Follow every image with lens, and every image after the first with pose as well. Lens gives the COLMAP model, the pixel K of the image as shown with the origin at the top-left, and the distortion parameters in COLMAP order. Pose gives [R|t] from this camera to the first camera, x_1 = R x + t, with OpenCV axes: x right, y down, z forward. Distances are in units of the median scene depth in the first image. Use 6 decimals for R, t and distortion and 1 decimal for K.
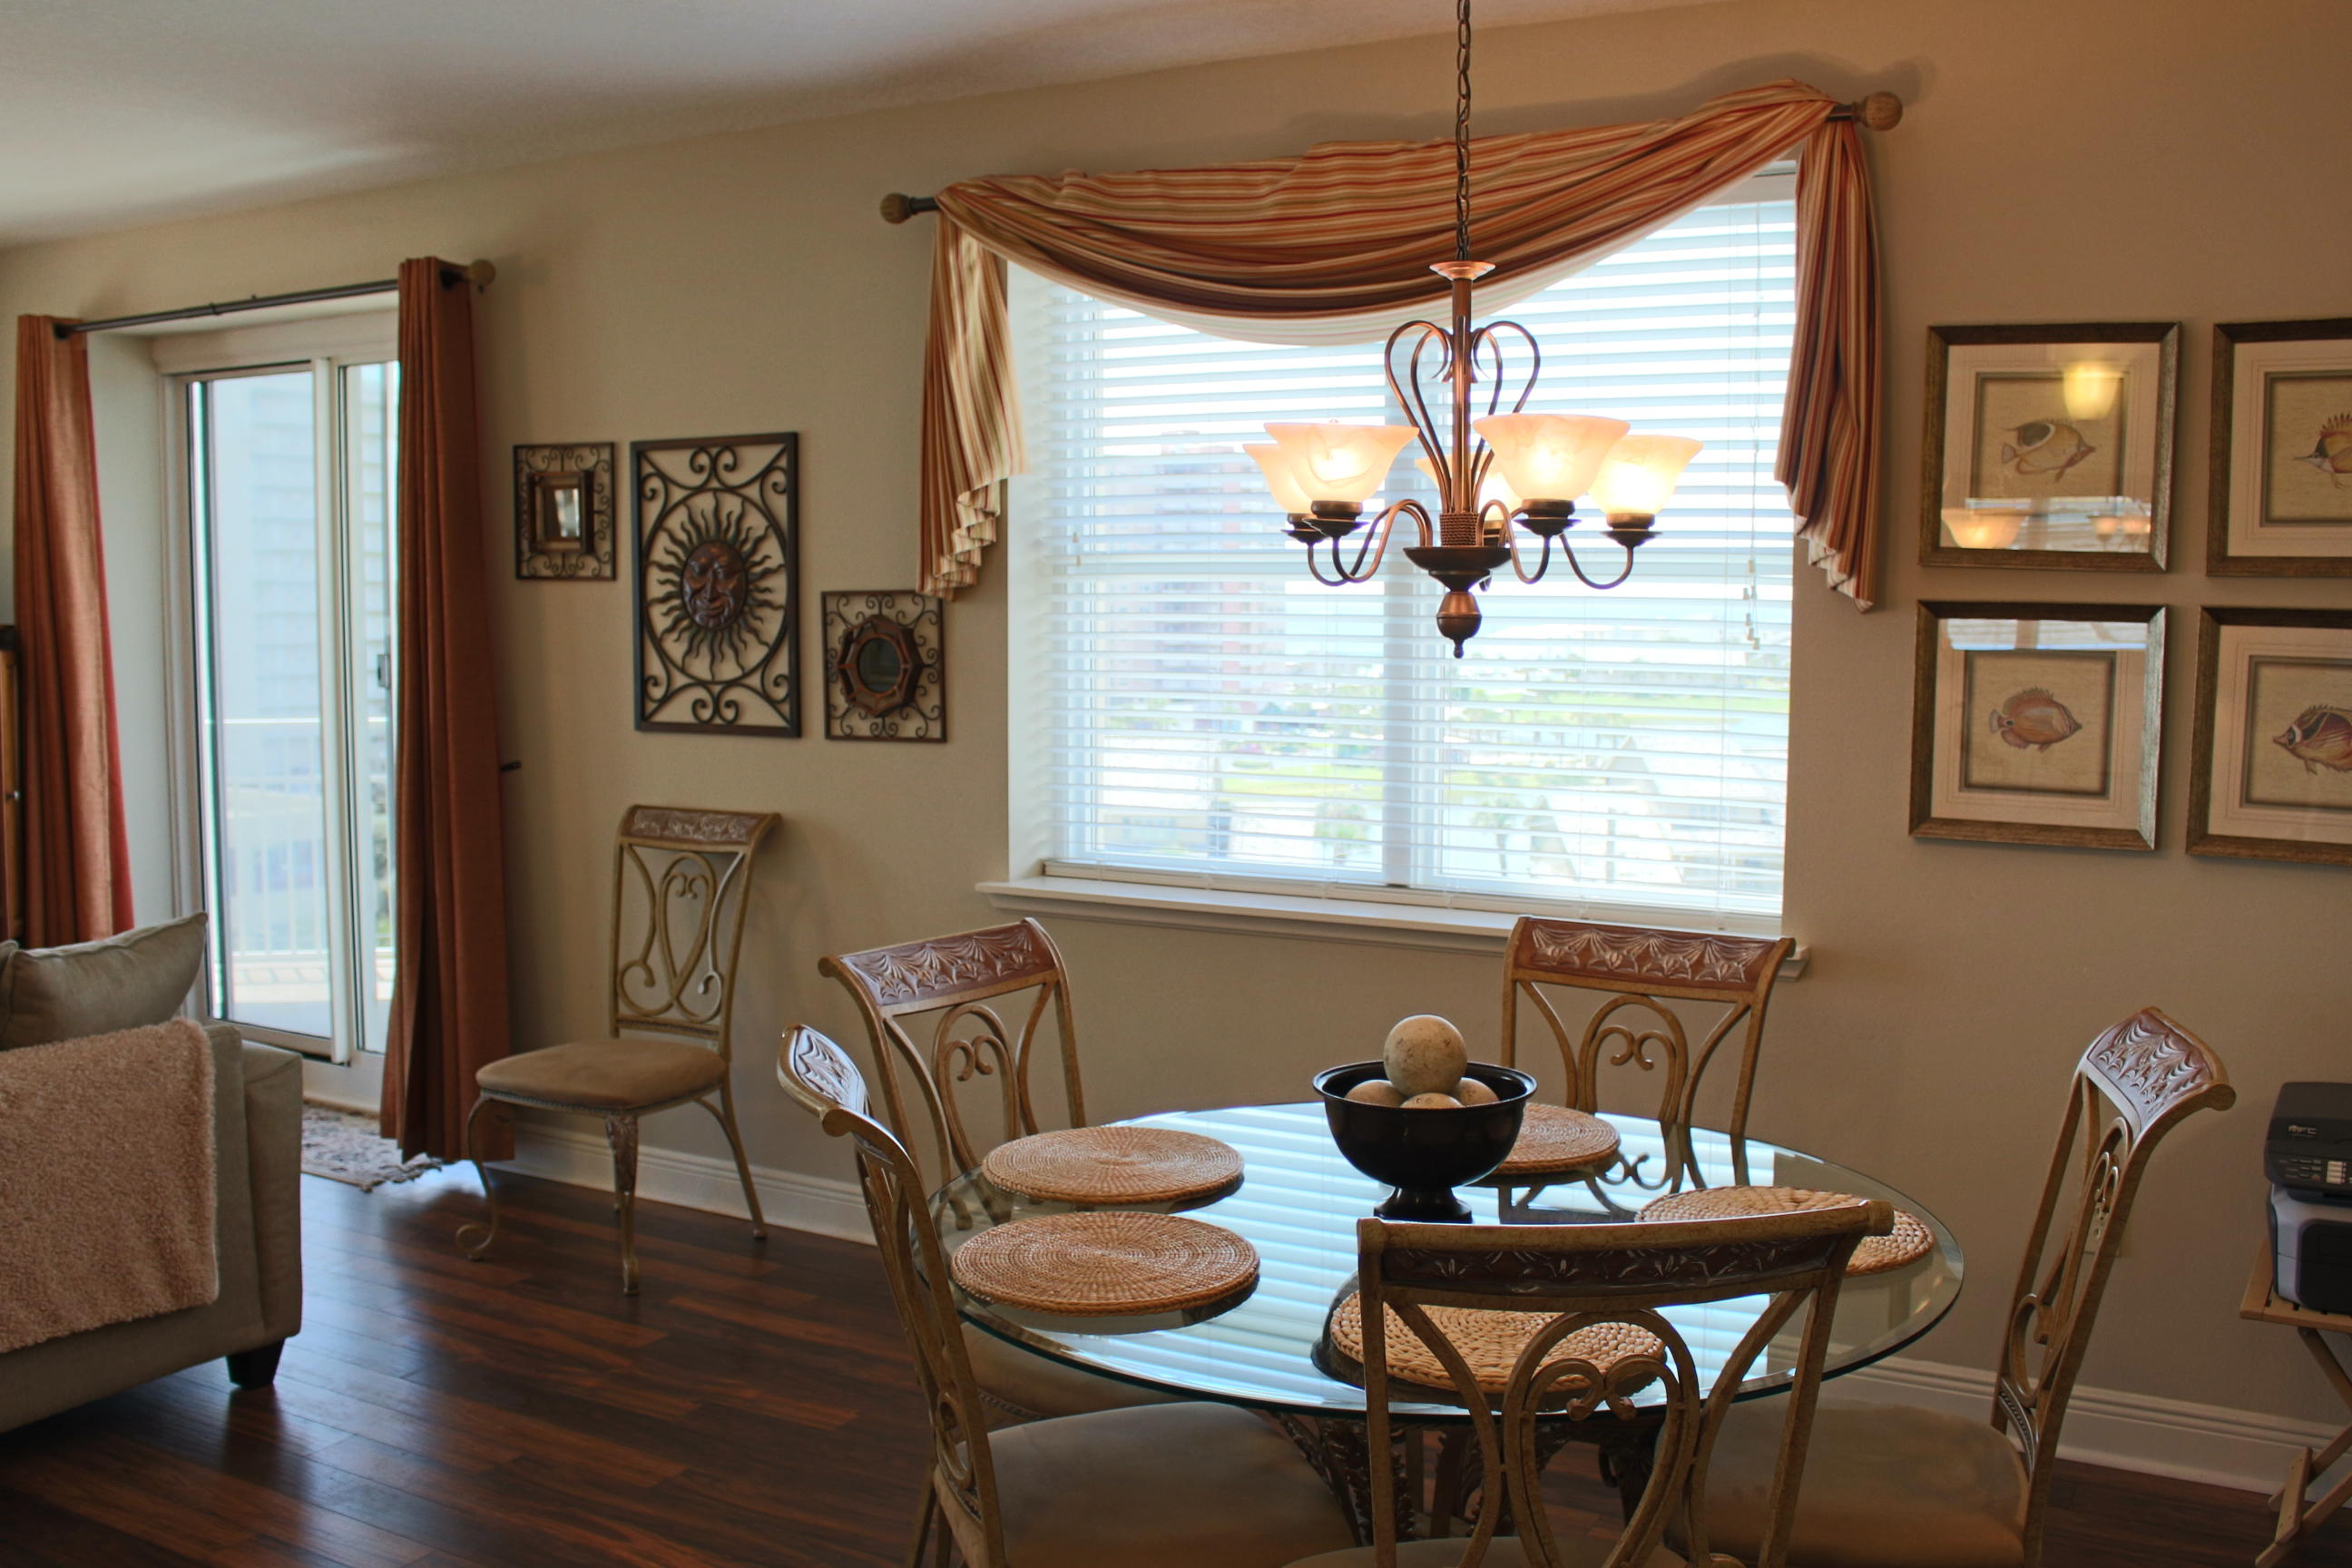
lens RADIAL K [[2164.3, 0, 1169.0], [0, 2164.3, 793.0], [0, 0, 1]] dist [-0.162615, 0.137570]
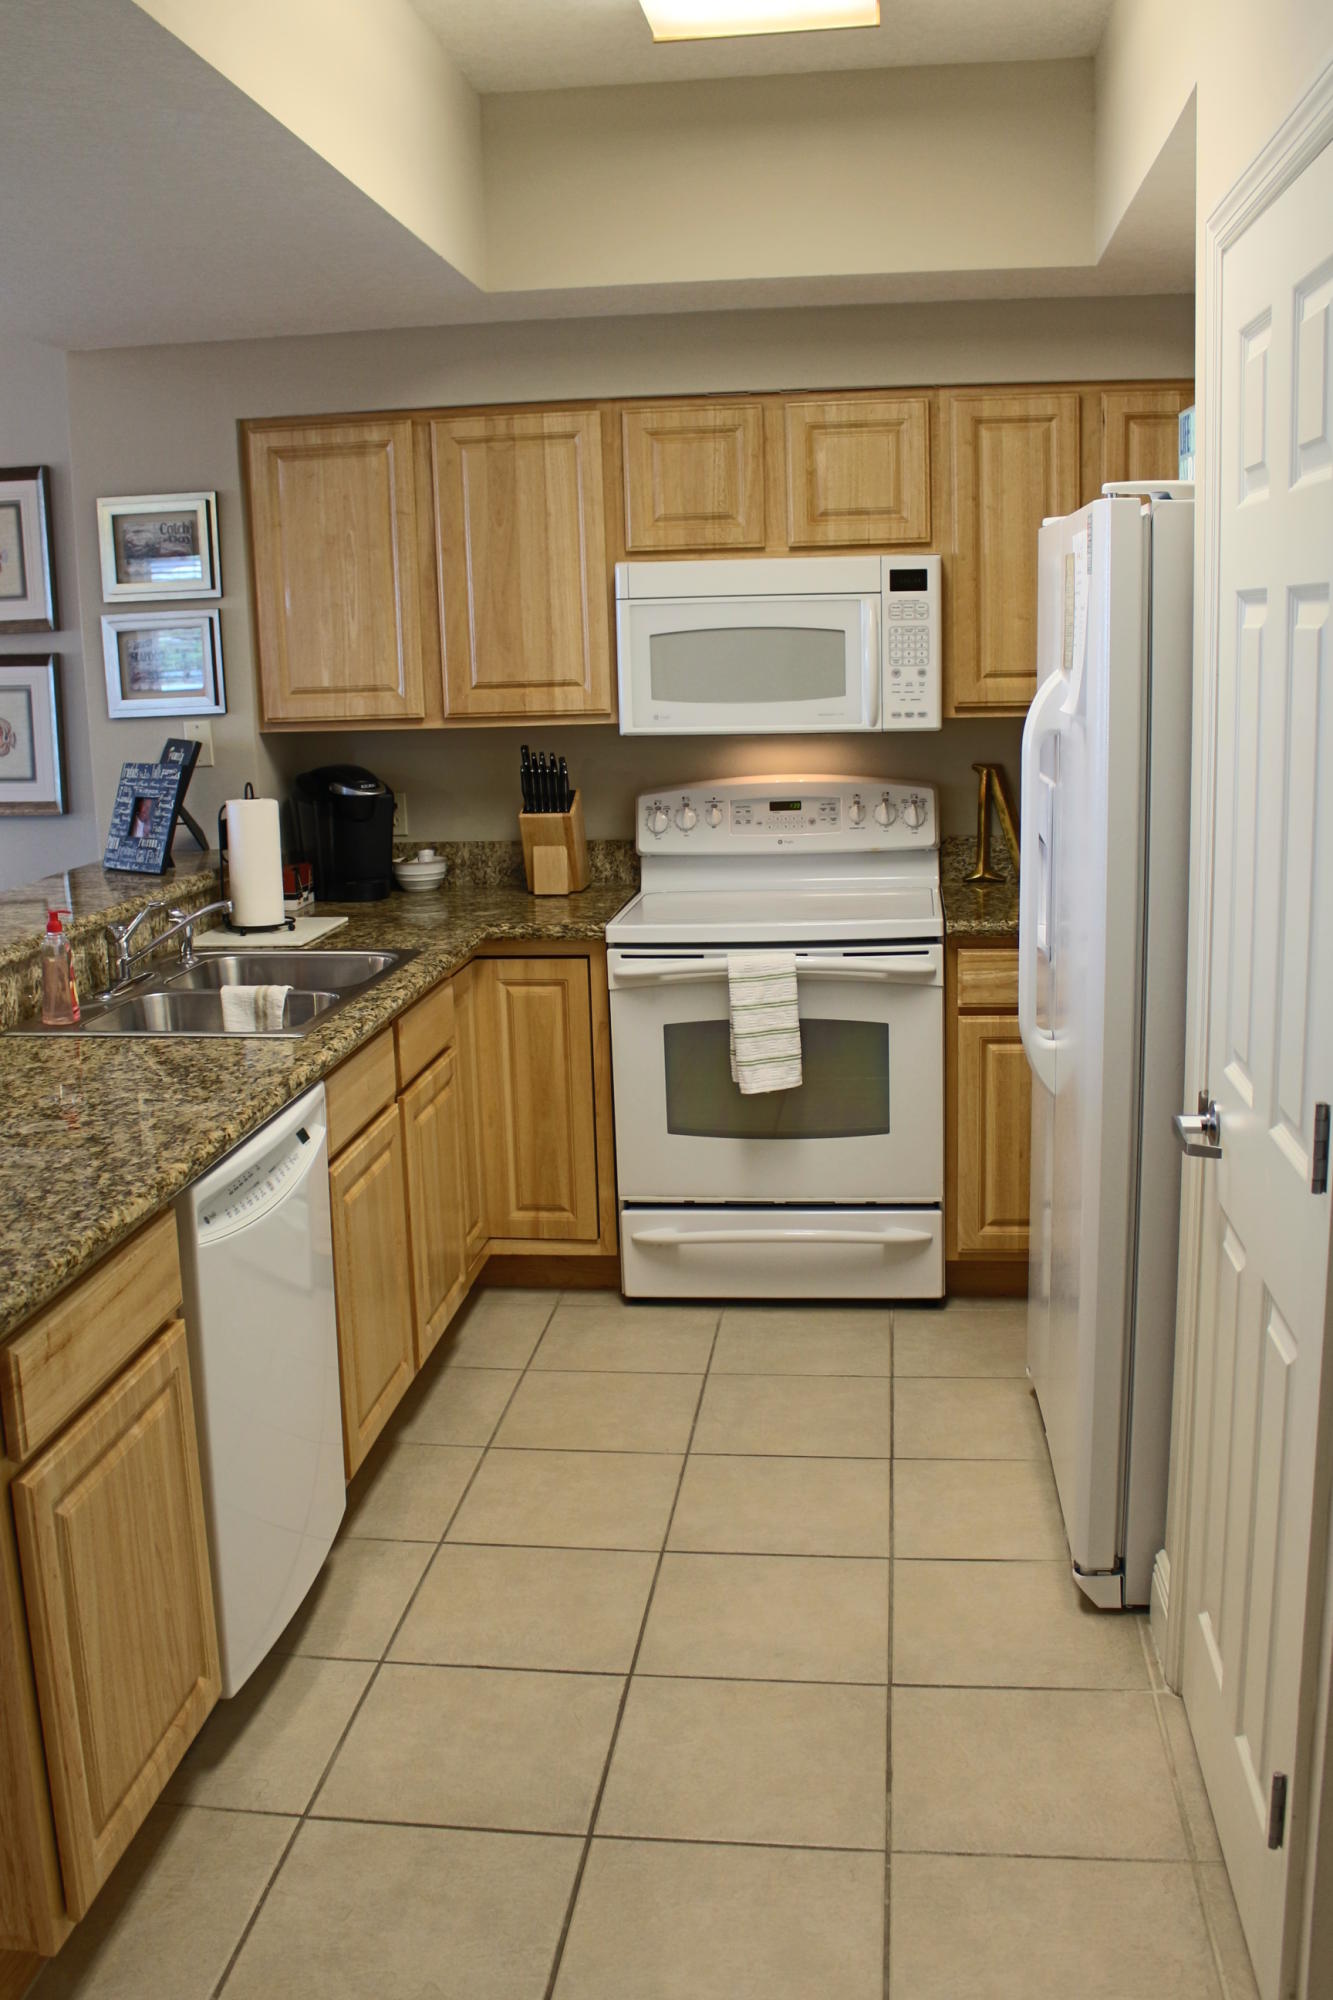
lens RADIAL K [[1840.4, 0, 666.5], [0, 1840.4, 1000.0], [0, 0, 1]] dist [-0.162615, 0.137570]
pose [[0.921785, -0.102467, 0.373917, 0.352158], [0.064432, 0.991518, 0.112875, 0.036470], [-0.382311, -0.079954, 0.920568, -0.338138]]
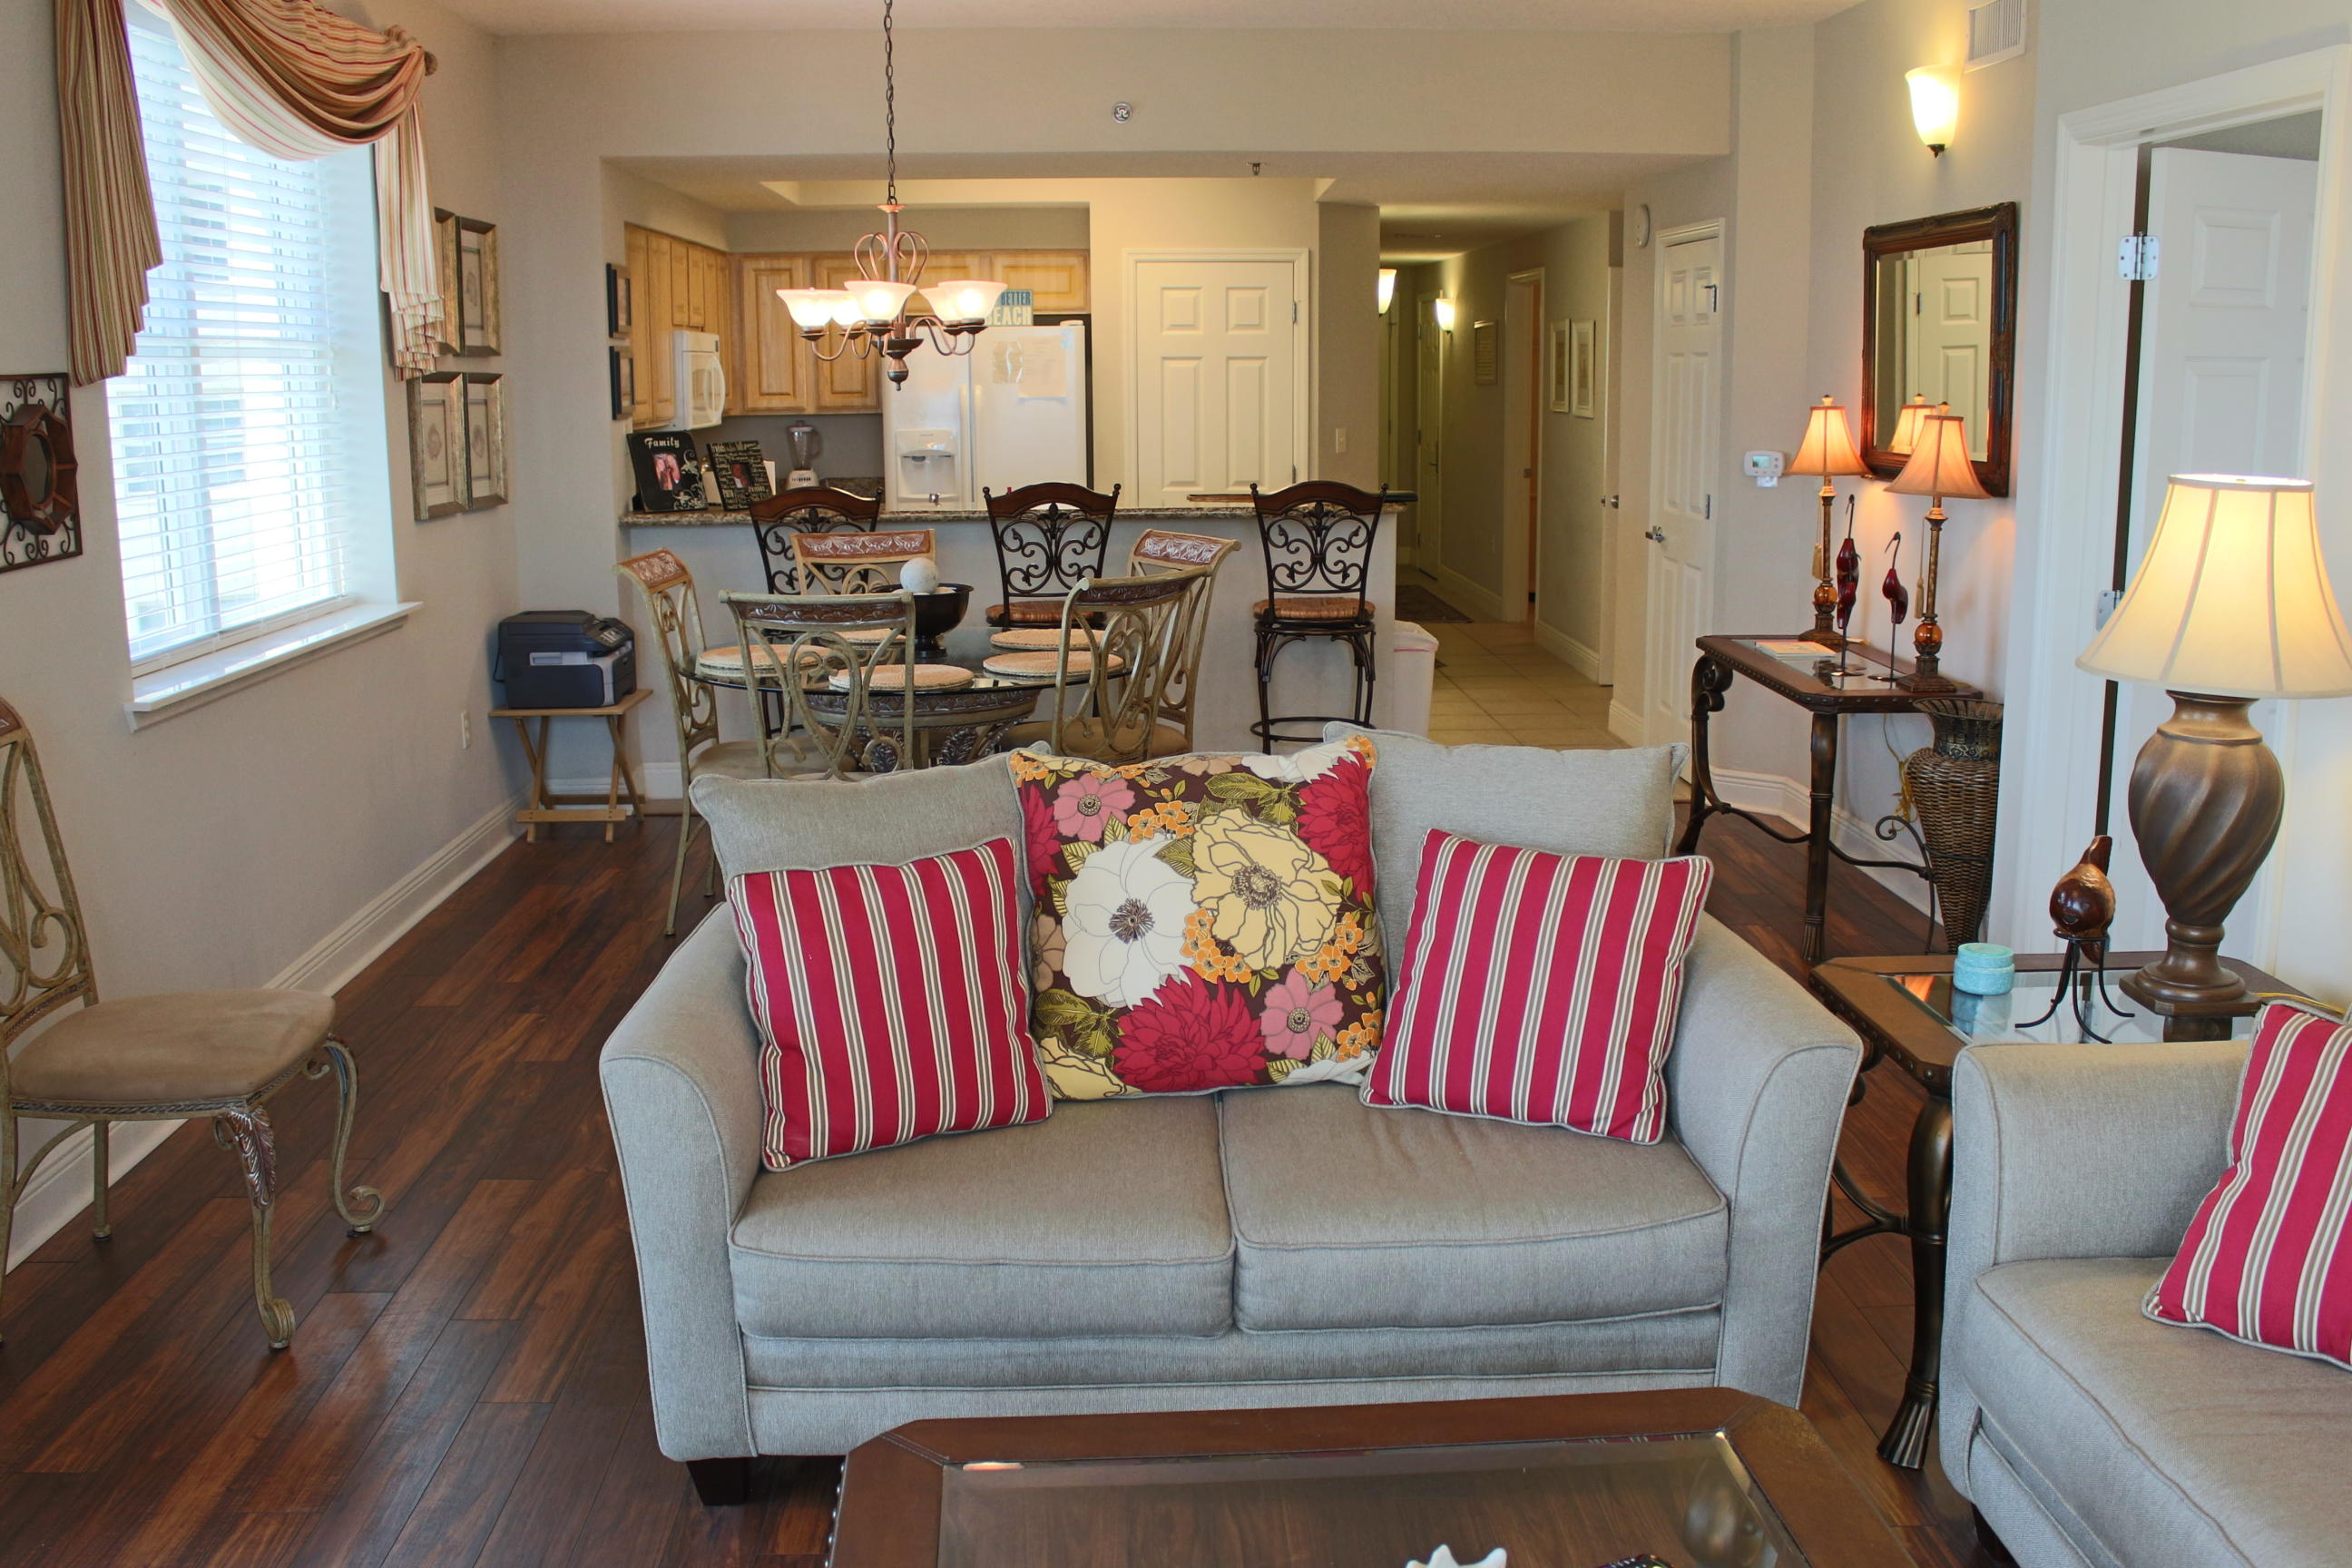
lens RADIAL K [[2164.3, 0, 1169.0], [0, 2164.3, 793.0], [0, 0, 1]] dist [-0.162615, 0.137570]
pose [[-0.532273, -0.164213, 0.830493, -1.023745], [0.083173, 0.966117, 0.244337, -0.097504], [-0.842477, 0.199129, -0.500580, 1.065411]]
